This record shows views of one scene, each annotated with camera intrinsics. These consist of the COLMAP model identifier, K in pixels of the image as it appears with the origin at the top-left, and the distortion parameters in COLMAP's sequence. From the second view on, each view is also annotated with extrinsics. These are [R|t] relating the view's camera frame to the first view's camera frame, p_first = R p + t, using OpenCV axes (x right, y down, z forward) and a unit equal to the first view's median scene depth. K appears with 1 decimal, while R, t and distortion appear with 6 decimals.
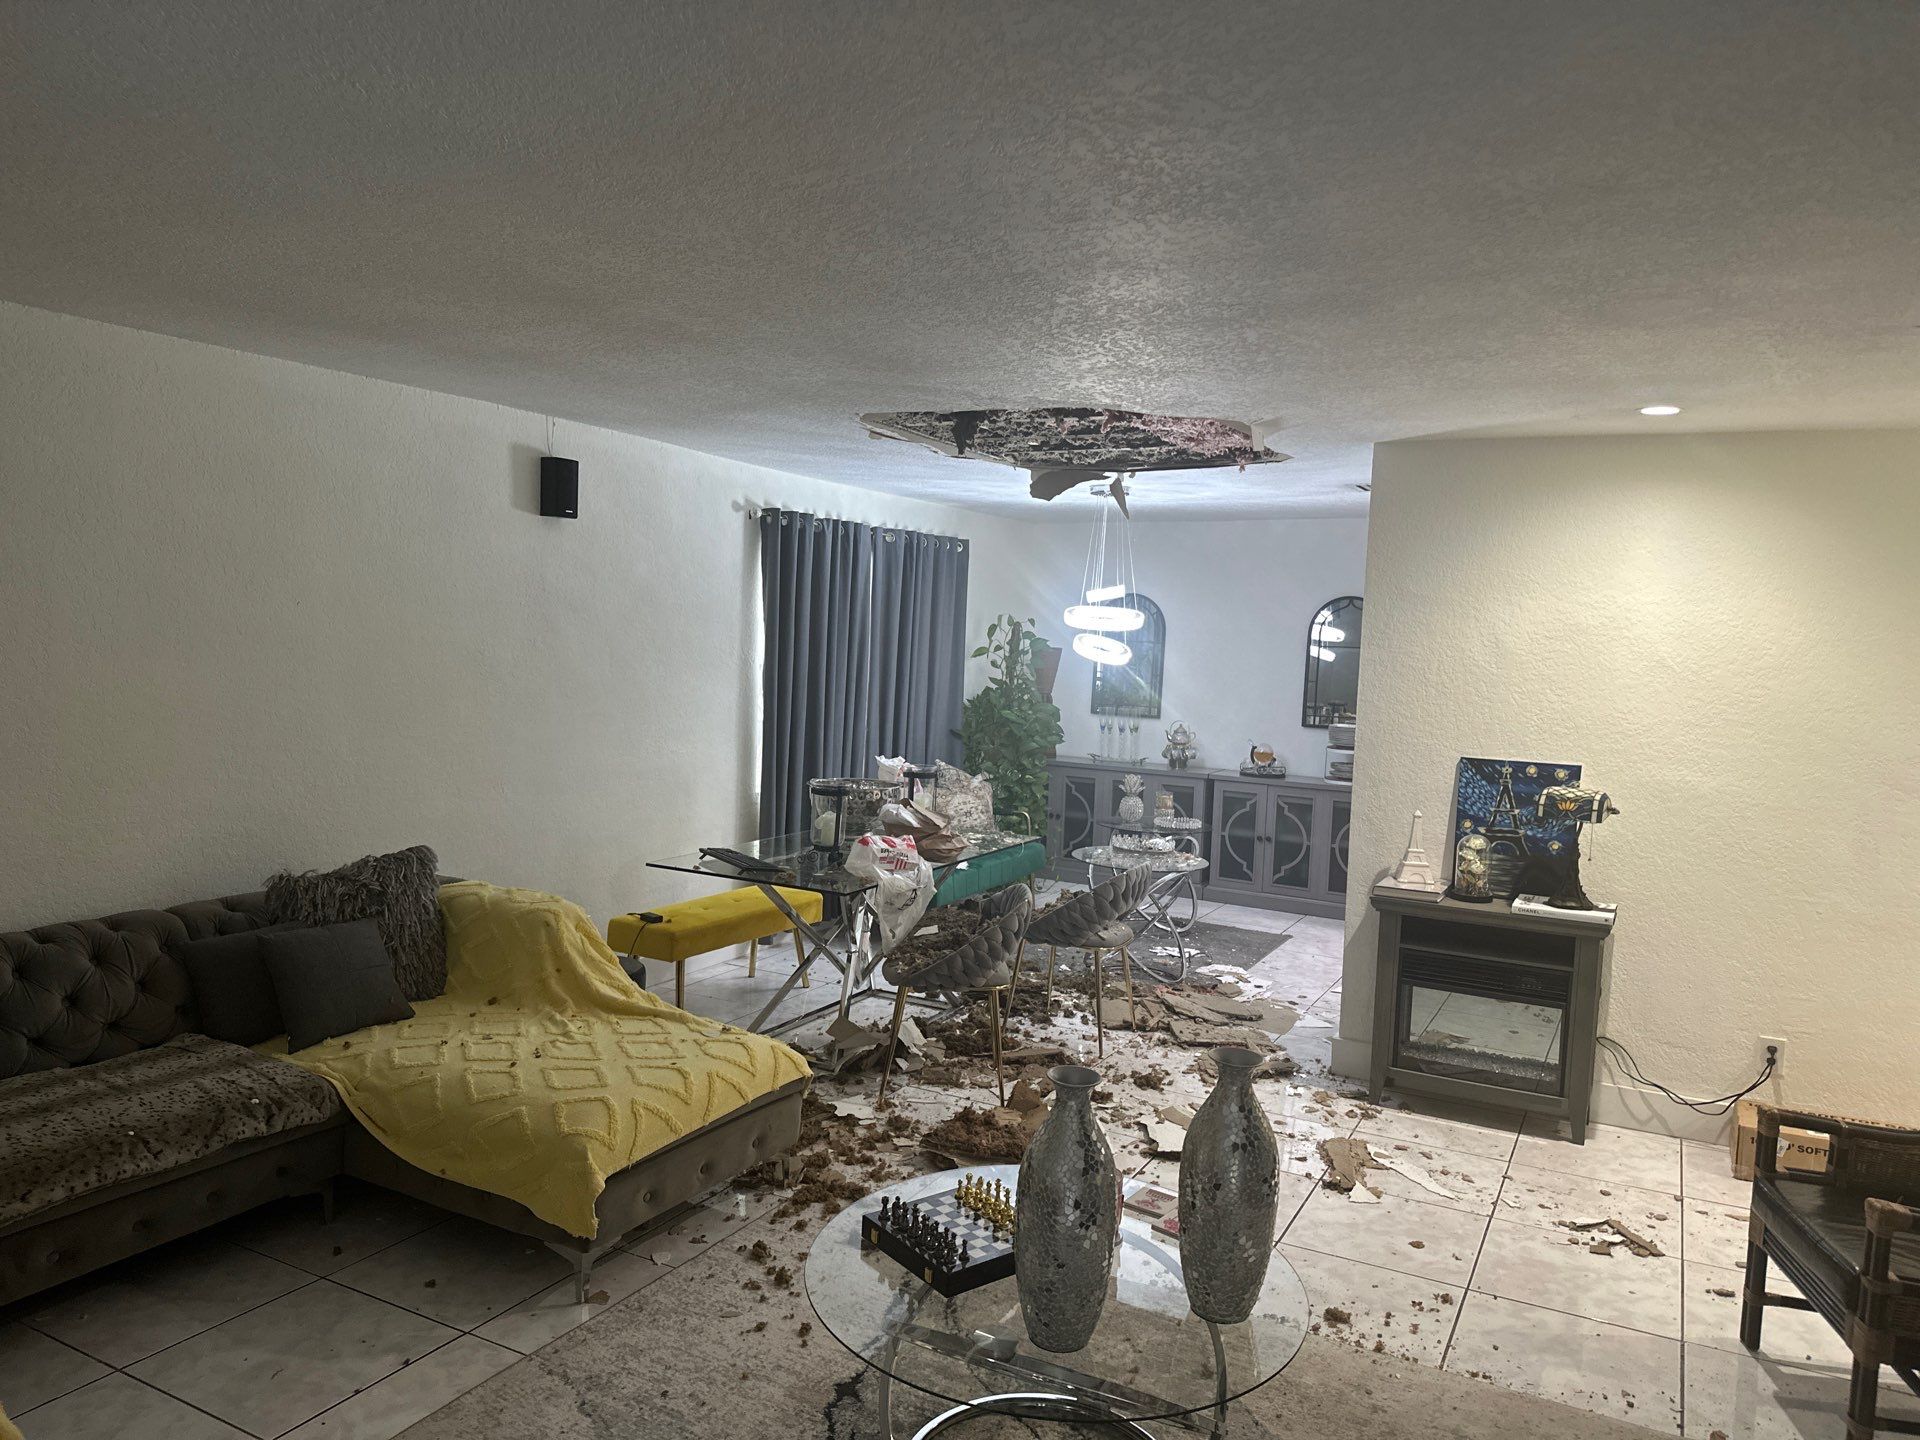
lens RADIAL K [[1285.3, 0, 959.4], [0, 1285.3, 709.7], [0, 0, 1]] dist [0.136424, -0.232288]
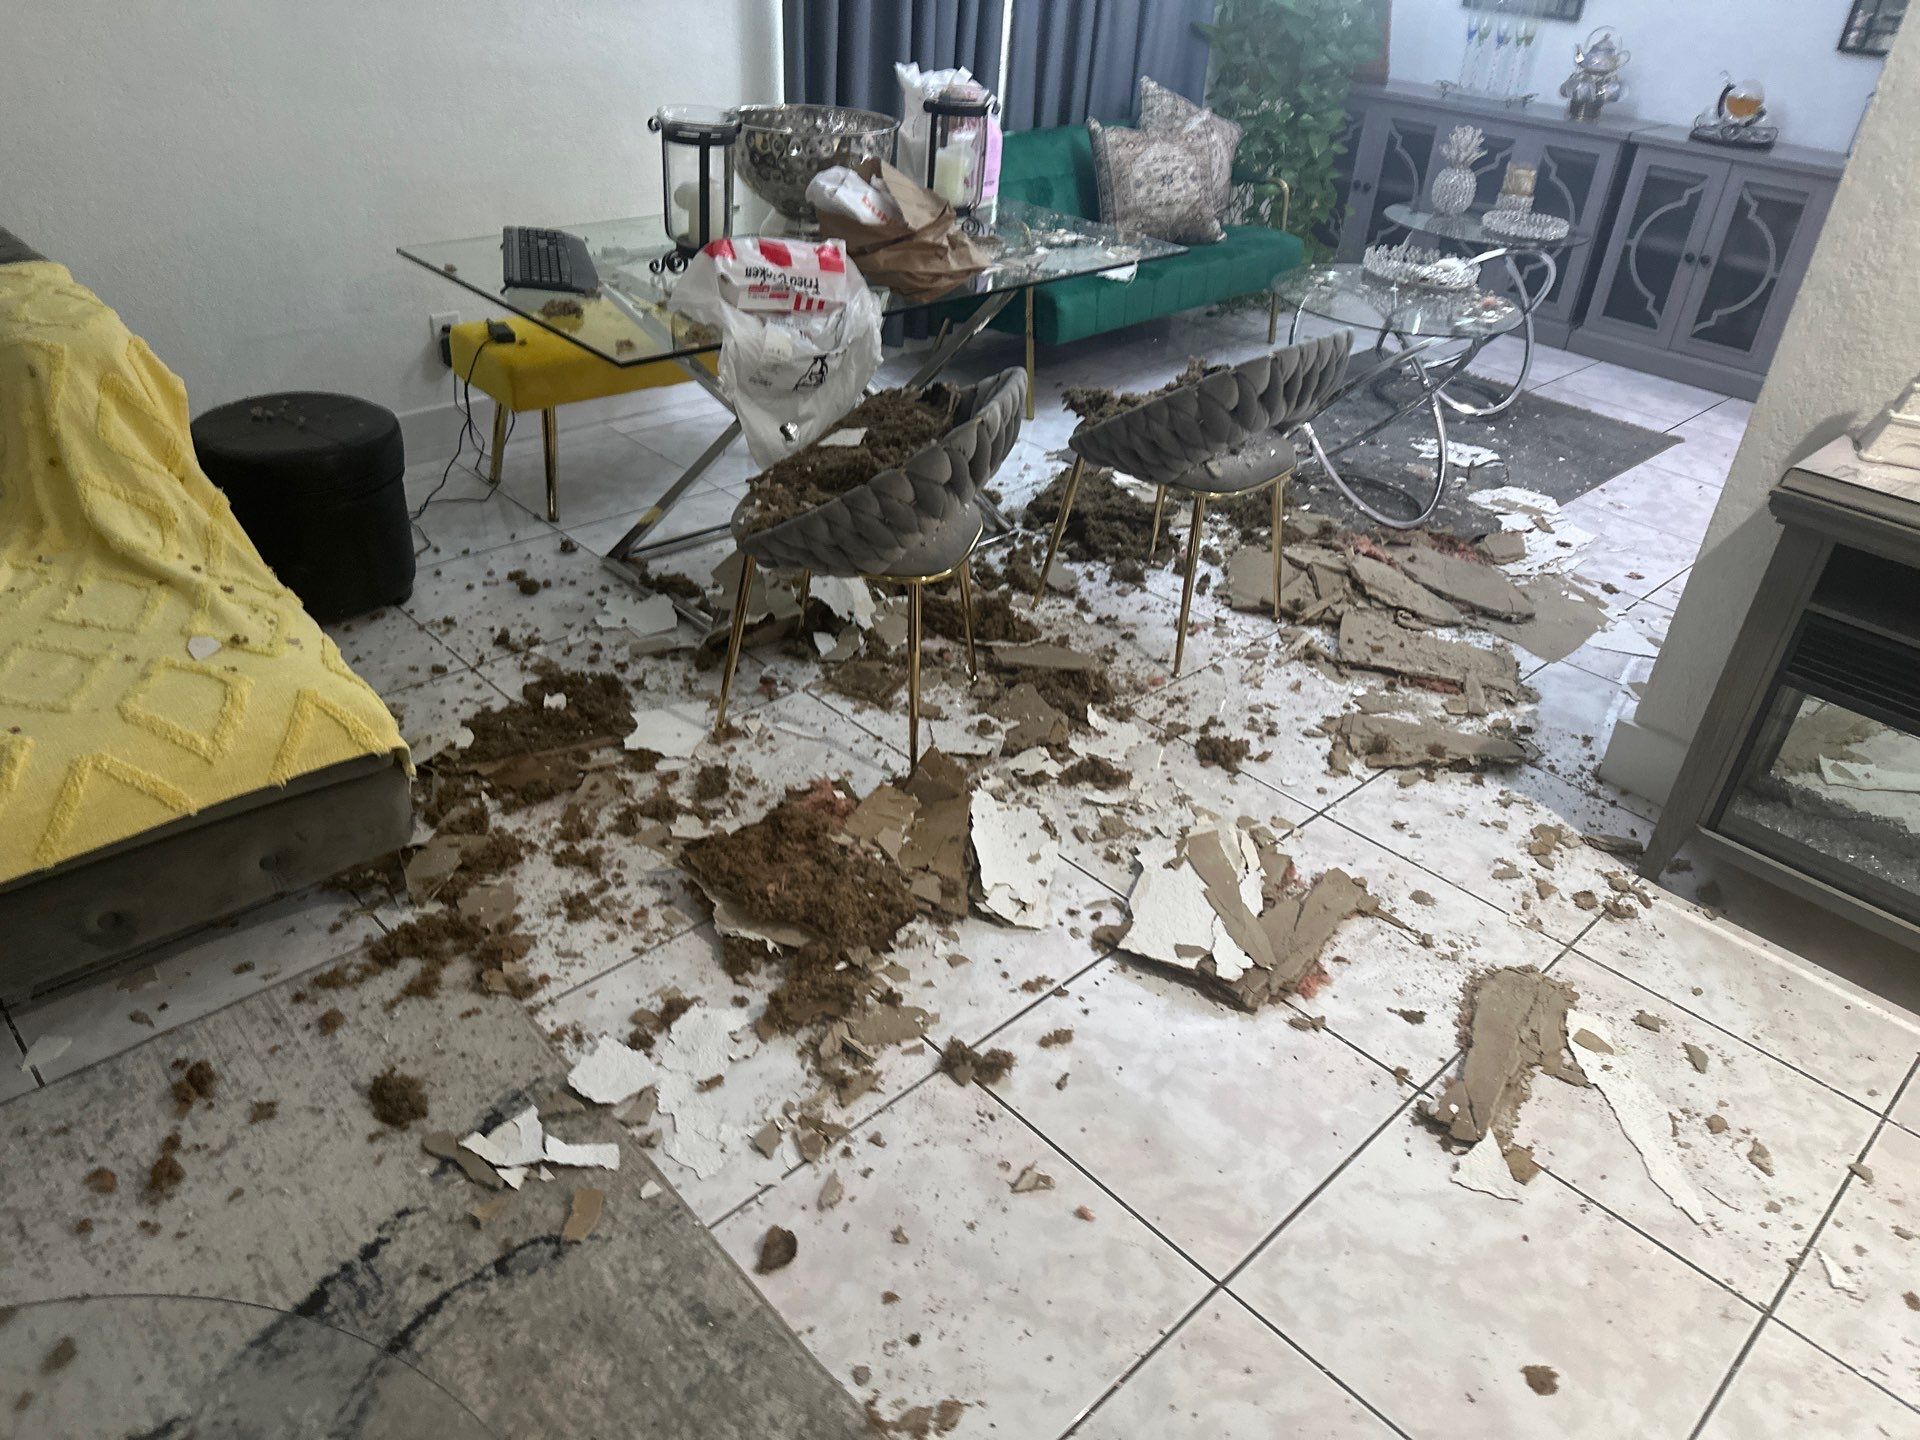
lens RADIAL K [[1337.2, 0, 960.0], [0, 1337.2, 720.0], [0, 0, 1]] dist [0.133195, -0.210350]
pose [[0.953966, 0.176088, -0.242778, 0.156894], [-0.041885, 0.879783, 0.473527, 0.007594], [0.296974, -0.441560, 0.846659, 0.434878]]
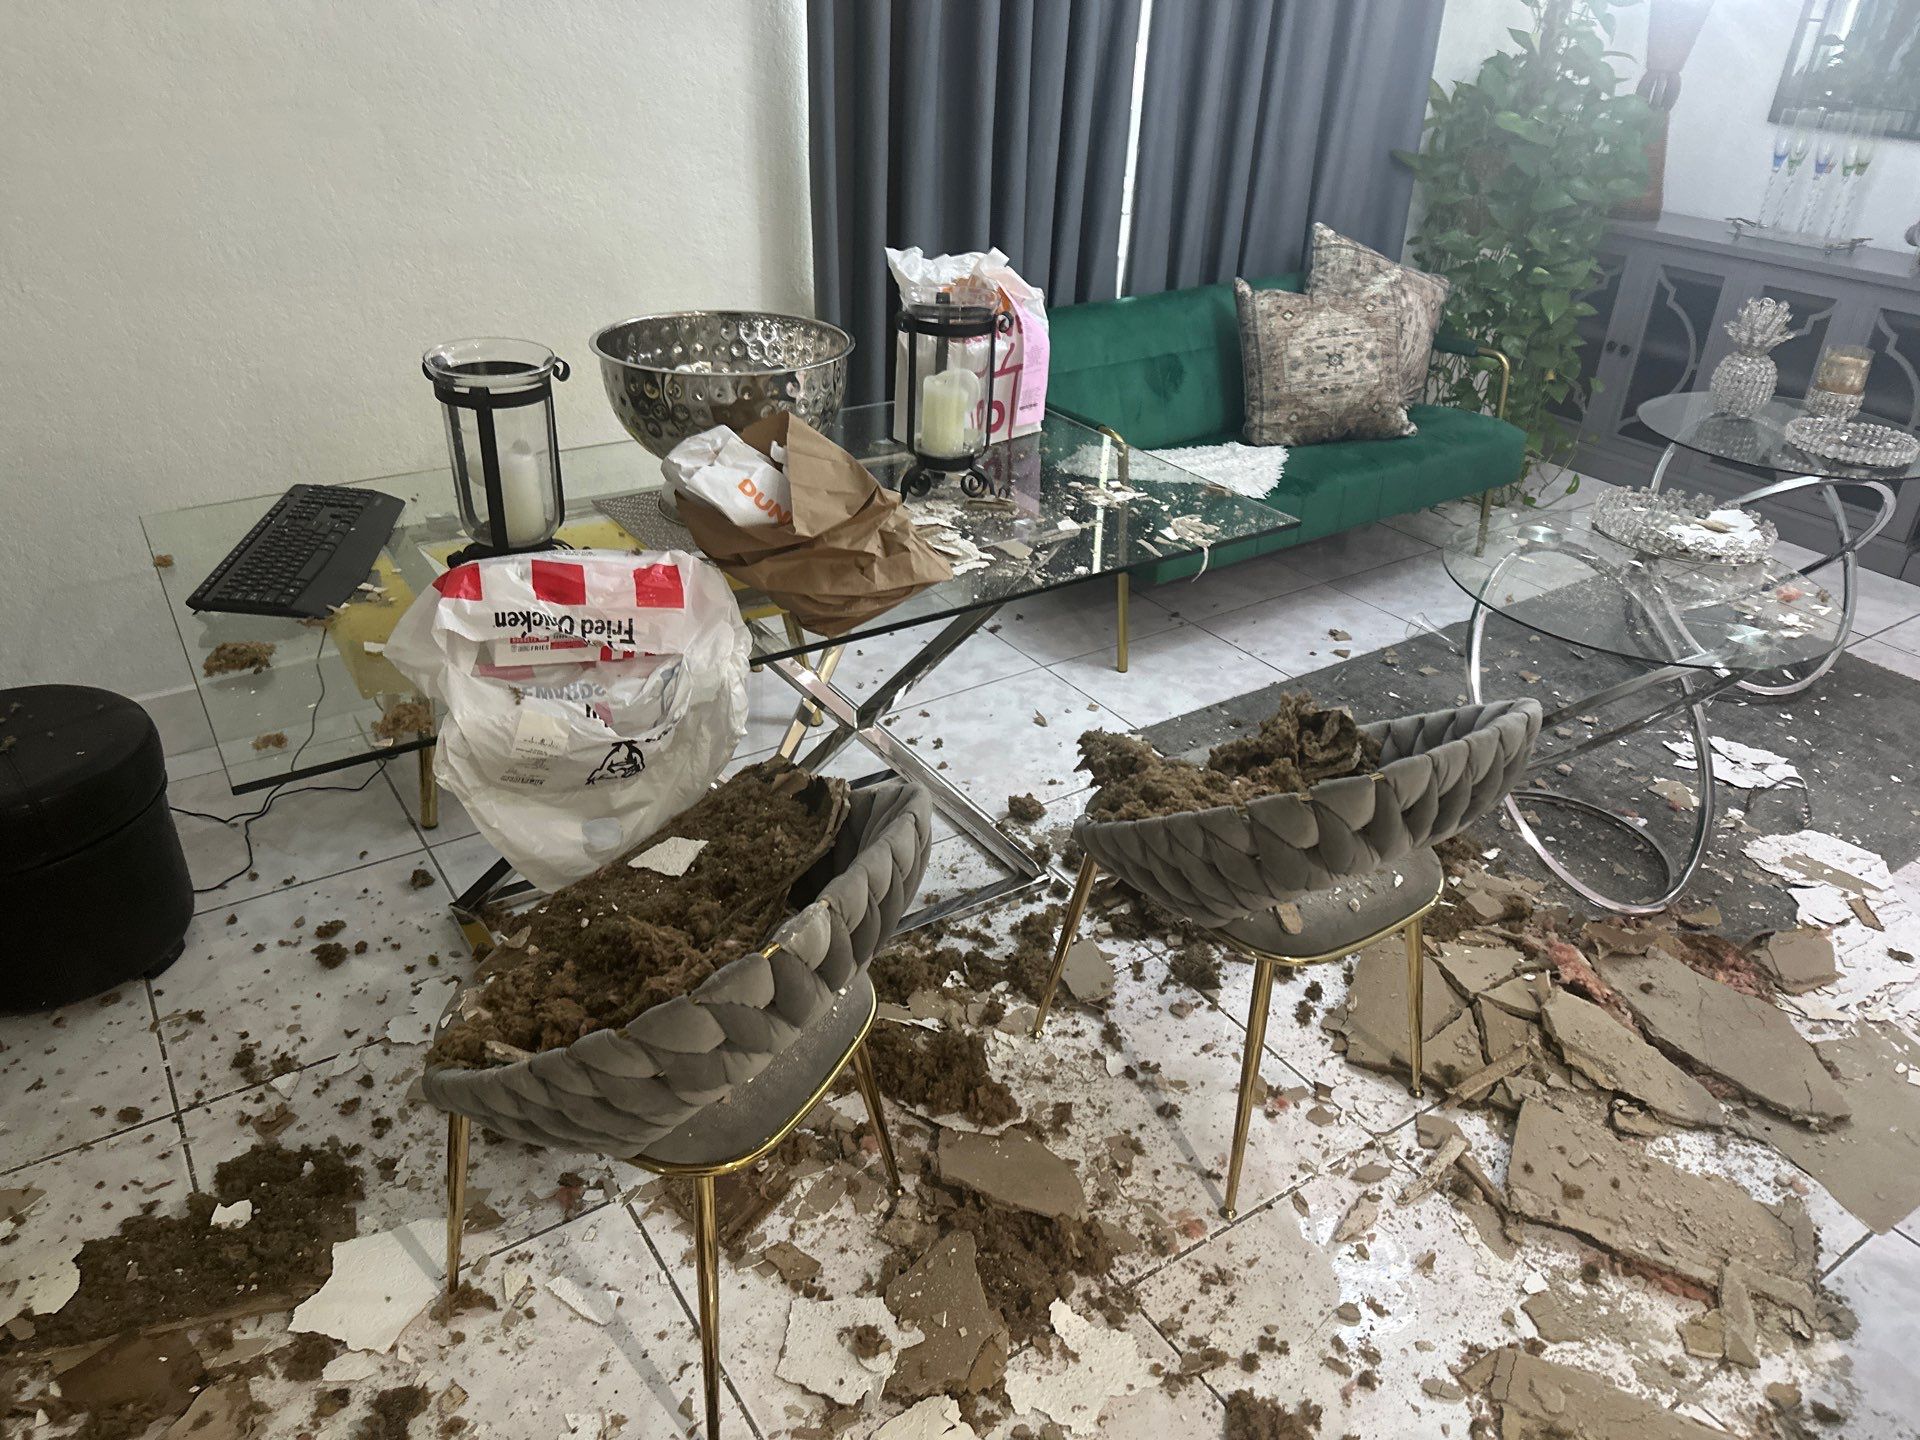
lens RADIAL K [[1376.5, 0, 960.0], [0, 1376.5, 720.0], [0, 0, 1]] dist [0.083914, -0.095048]
pose [[0.889569, 0.219728, -0.400482, 0.158421], [-0.031290, 0.903963, 0.426464, -0.014069], [0.455727, -0.366839, 0.811013, 0.667955]]
